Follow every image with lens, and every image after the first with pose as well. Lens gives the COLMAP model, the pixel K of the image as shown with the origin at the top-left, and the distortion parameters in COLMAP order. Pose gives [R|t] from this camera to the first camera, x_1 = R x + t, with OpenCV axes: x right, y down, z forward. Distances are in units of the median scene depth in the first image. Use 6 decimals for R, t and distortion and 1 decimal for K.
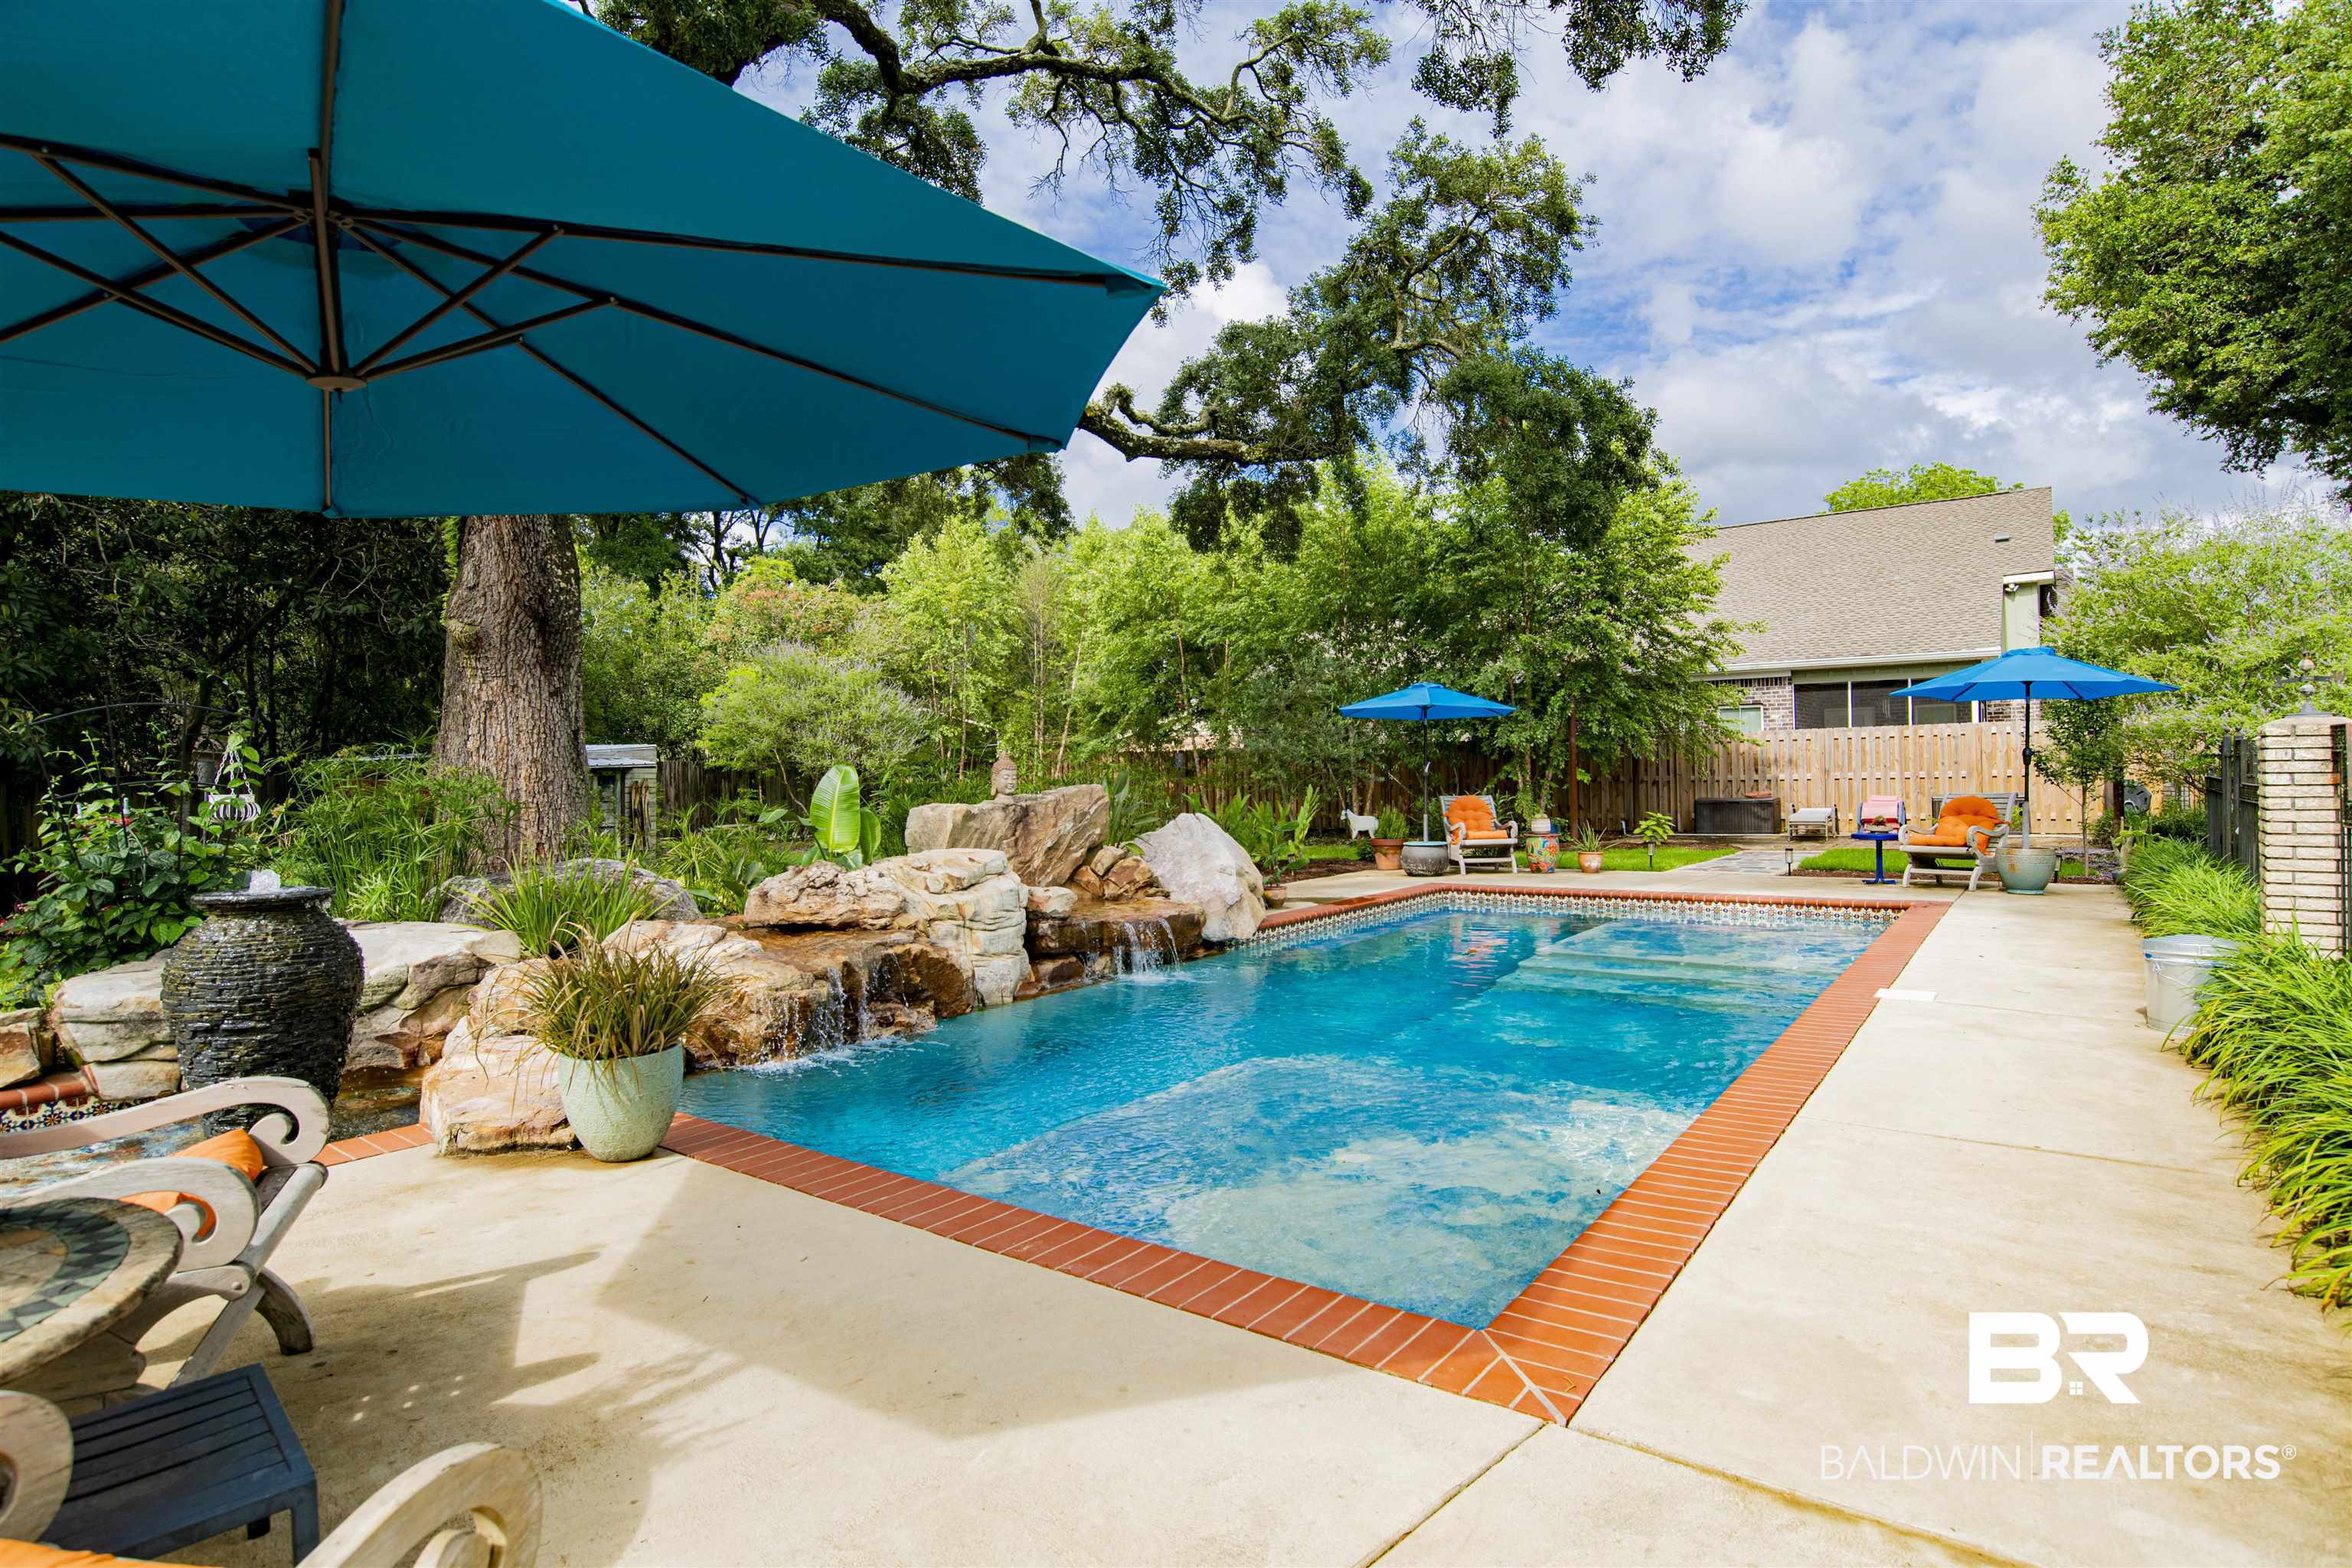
lens RADIAL K [[1200.5, 0, 1176.7], [0, 1200.5, 788.1], [0, 0, 1]] dist [-0.053620, 0.018628]
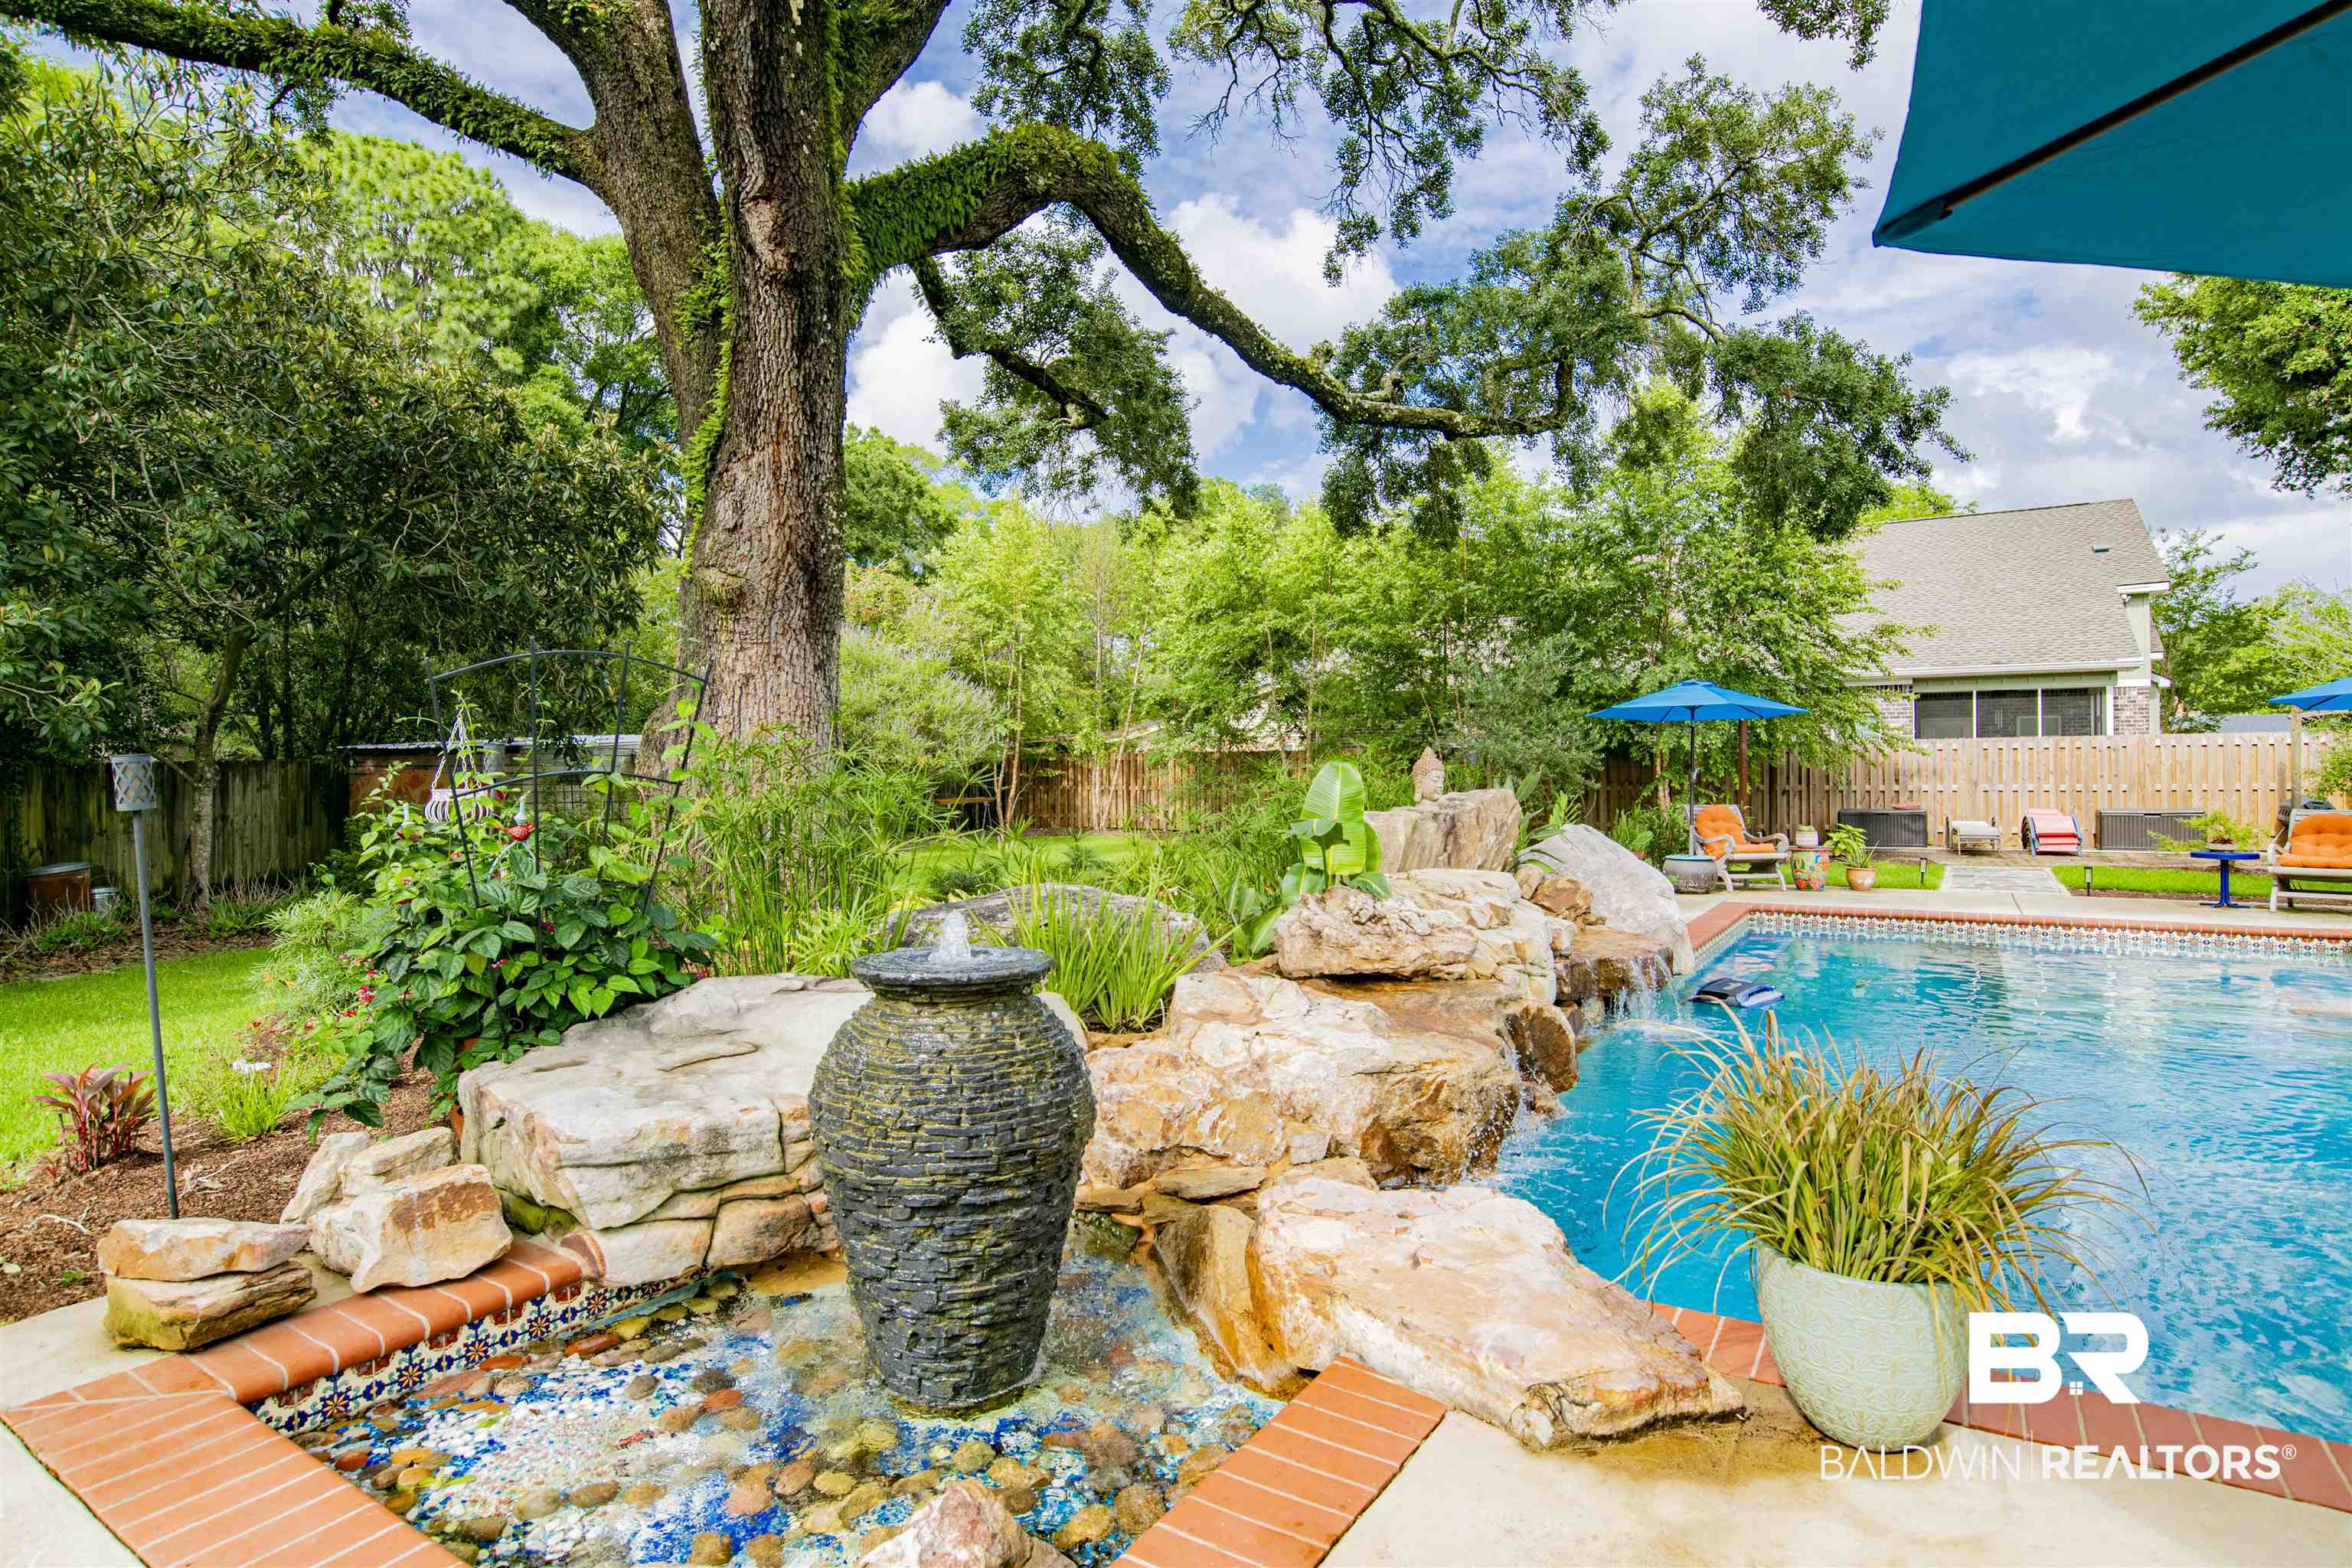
lens RADIAL K [[1200.5, 0, 1182.9], [0, 1200.5, 791.1], [0, 0, 1]] dist [-0.053620, 0.018628]
pose [[0.997807, 0.012989, 0.064904, -0.210794], [-0.013090, 0.999914, 0.001141, 0.000019], [-0.064884, -0.001989, 0.997891, 0.113043]]
